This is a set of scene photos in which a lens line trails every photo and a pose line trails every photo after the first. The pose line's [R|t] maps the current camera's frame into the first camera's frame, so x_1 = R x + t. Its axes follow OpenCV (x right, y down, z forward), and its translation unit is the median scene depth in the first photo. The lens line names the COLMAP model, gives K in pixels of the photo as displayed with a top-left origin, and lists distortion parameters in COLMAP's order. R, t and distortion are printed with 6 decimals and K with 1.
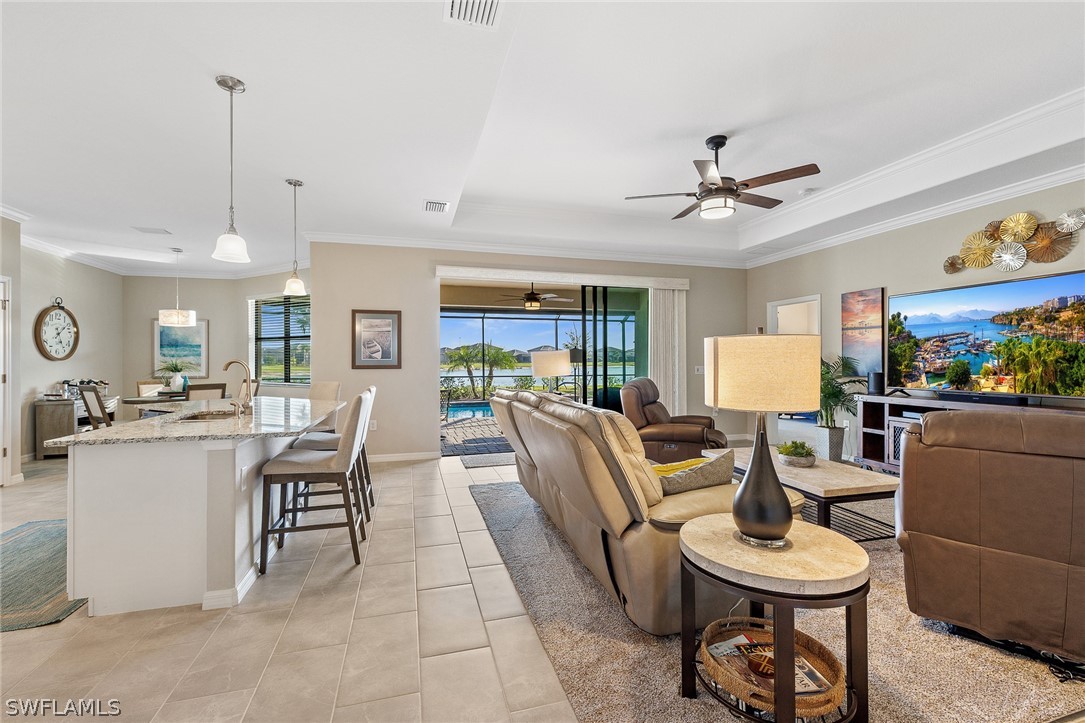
lens RADIAL K [[480.0, 0, 542.5], [0, 480.0, 361.5], [0, 0, 1]] dist [-0.000895, -0.000087]
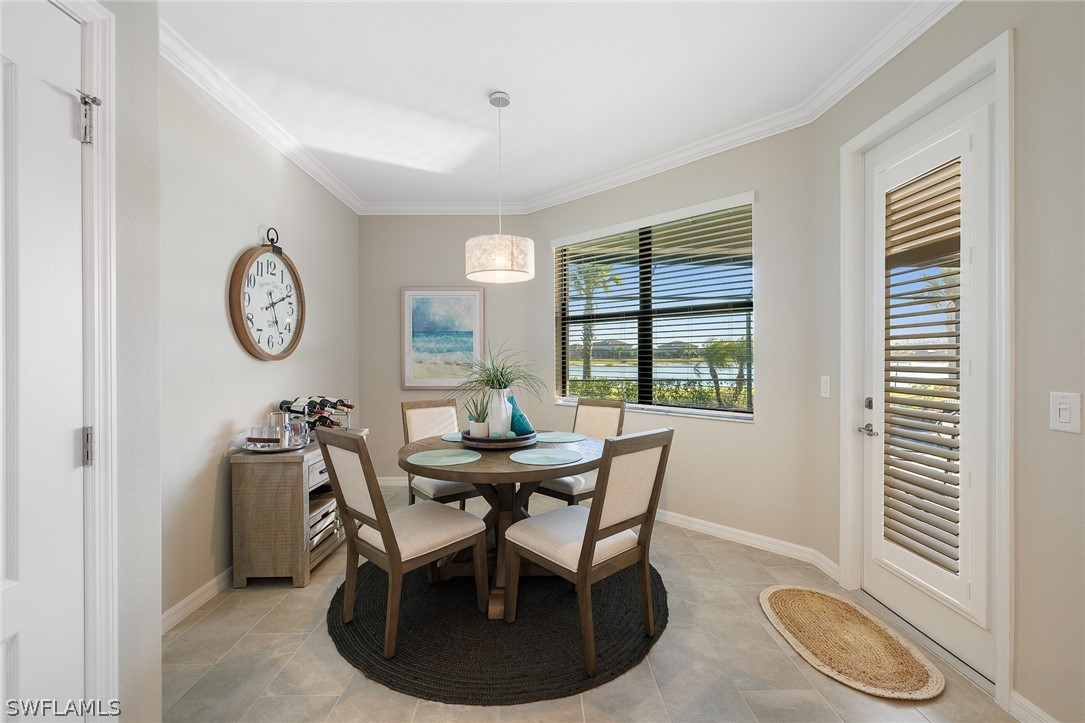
lens RADIAL K [[480.0, 0, 542.5], [0, 480.0, 361.5], [0, 0, 1]] dist [-0.000895, -0.000087]
pose [[0.962146, 0.004454, -0.272498, -0.660651], [-0.001785, 0.999948, 0.010042, -0.006447], [0.272528, -0.009176, 0.962104, 0.653165]]
